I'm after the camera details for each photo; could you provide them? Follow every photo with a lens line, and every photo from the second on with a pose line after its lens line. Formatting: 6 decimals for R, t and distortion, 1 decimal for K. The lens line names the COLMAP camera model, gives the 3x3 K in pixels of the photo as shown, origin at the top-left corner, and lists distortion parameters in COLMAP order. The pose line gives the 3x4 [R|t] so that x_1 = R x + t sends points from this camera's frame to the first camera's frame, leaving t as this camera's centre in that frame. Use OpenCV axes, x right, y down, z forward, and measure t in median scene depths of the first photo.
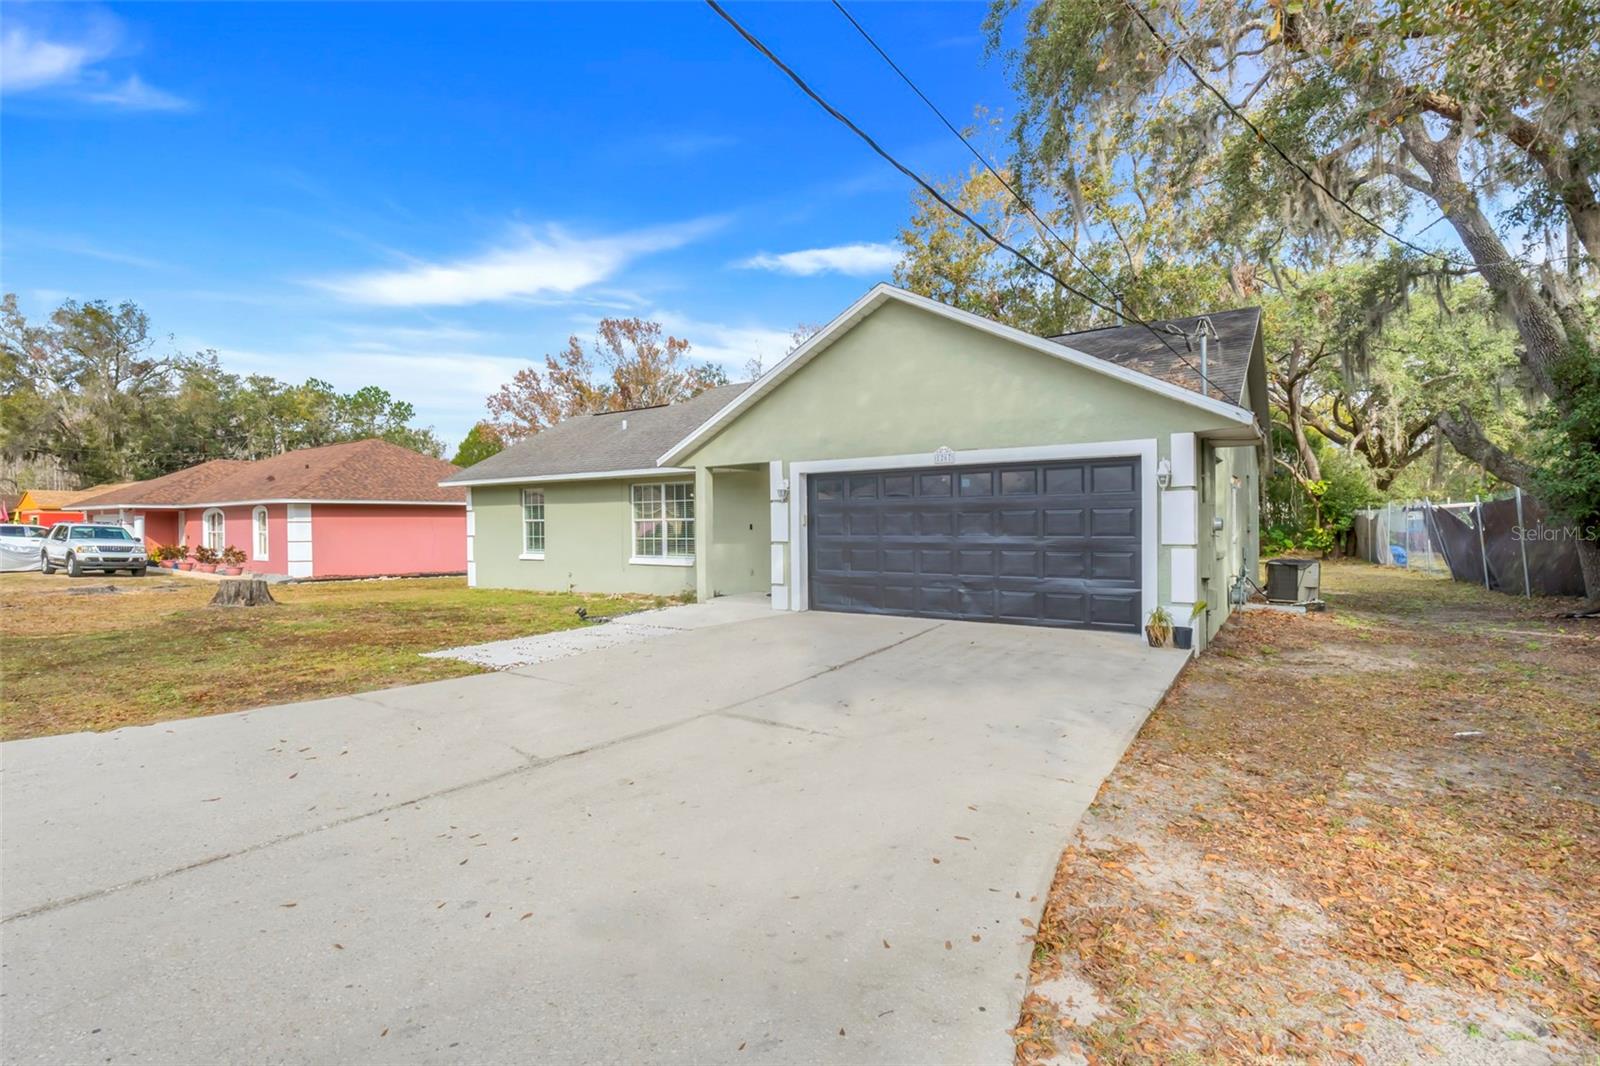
lens RADIAL K [[754.8, 0, 788.0], [0, 754.8, 525.8], [0, 0, 1]] dist [-0.000946, -0.000169]
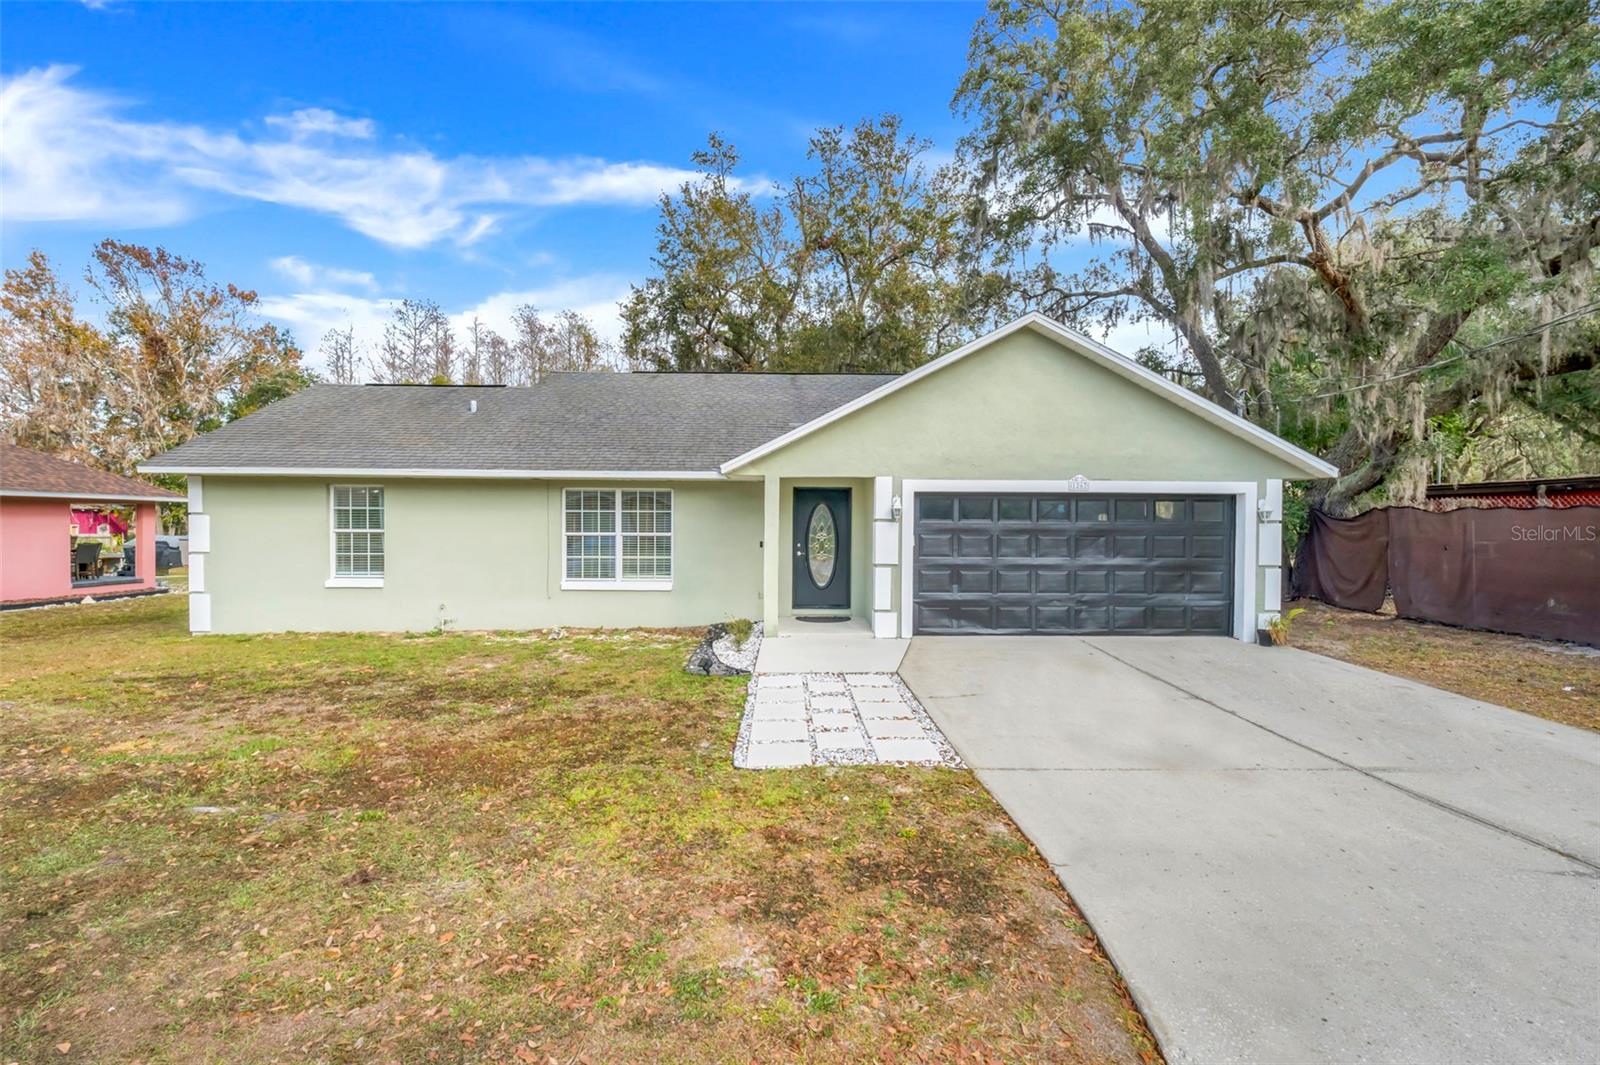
lens RADIAL K [[710.9, 0, 797.9], [0, 710.9, 522.6], [0, 0, 1]] dist [-0.006005, -0.000157]
pose [[0.804226, 0.014759, 0.594140, -0.619045], [-0.011164, 0.999890, -0.009726, -0.020241], [-0.594219, 0.001189, 0.804303, 0.364682]]
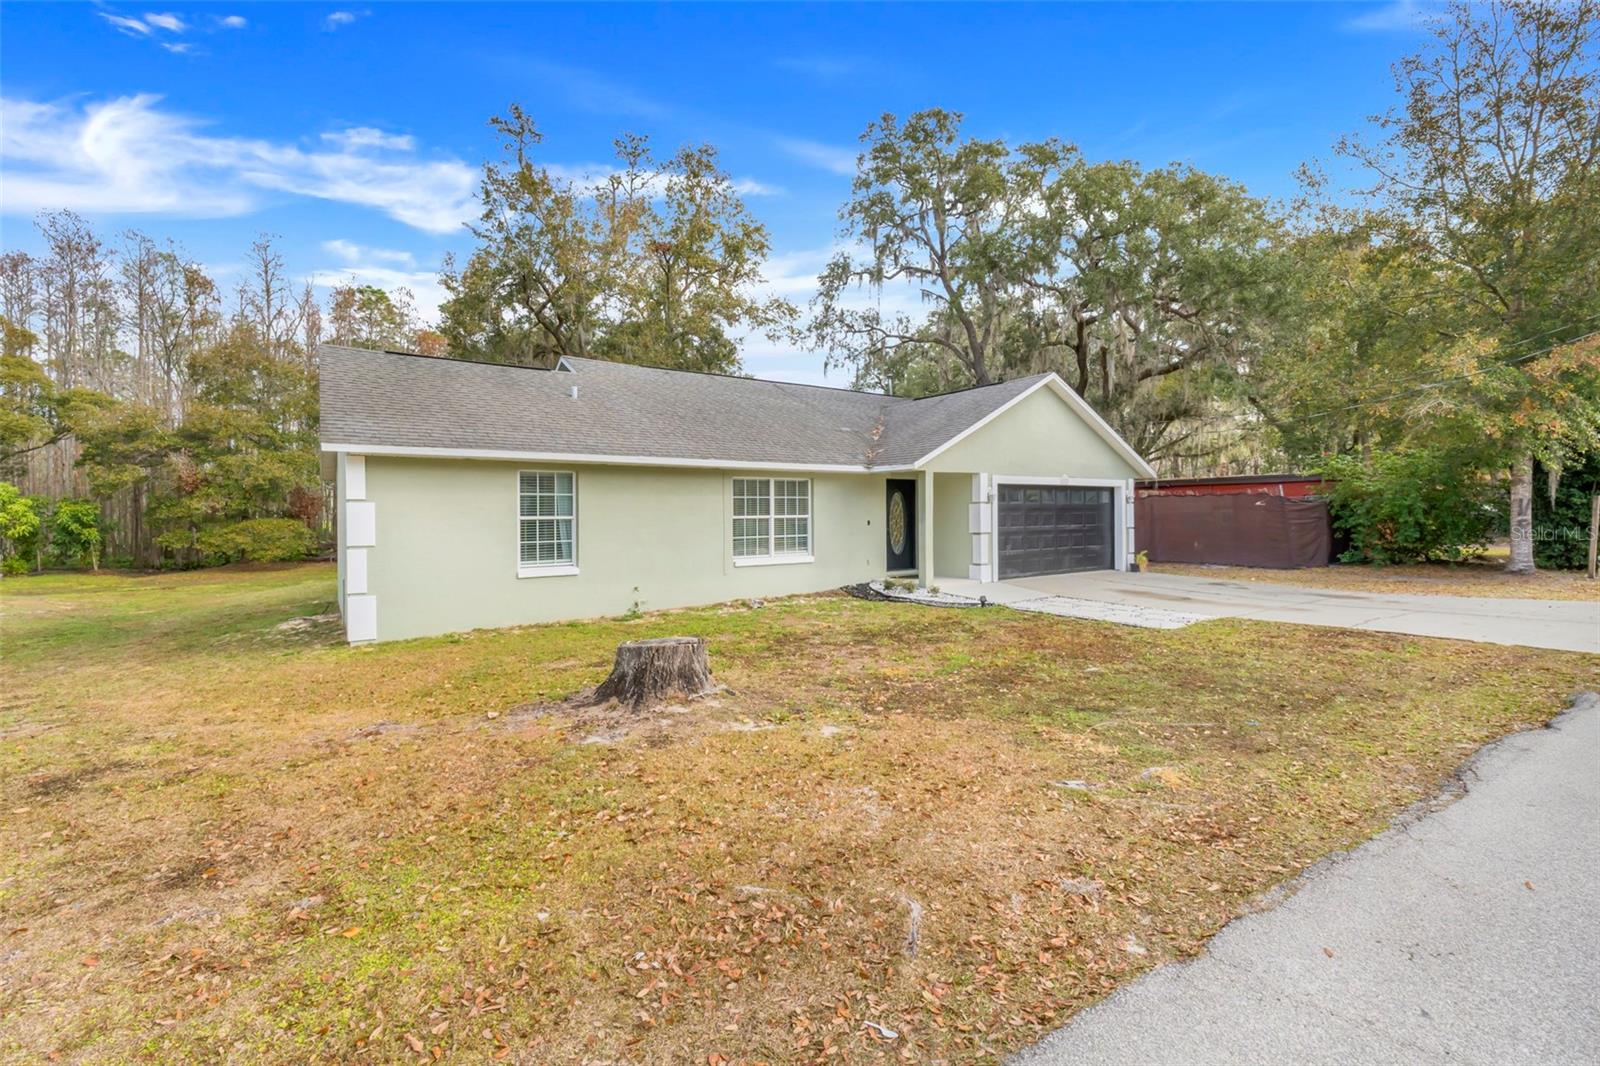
lens RADIAL K [[710.9, 0, 797.9], [0, 710.9, 523.1], [0, 0, 1]] dist [-0.006005, -0.000157]
pose [[0.325505, -0.002510, 0.945537, -1.337291], [0.013433, 0.999908, -0.001970, 0.002588], [-0.945445, 0.013343, 0.325509, 0.907401]]
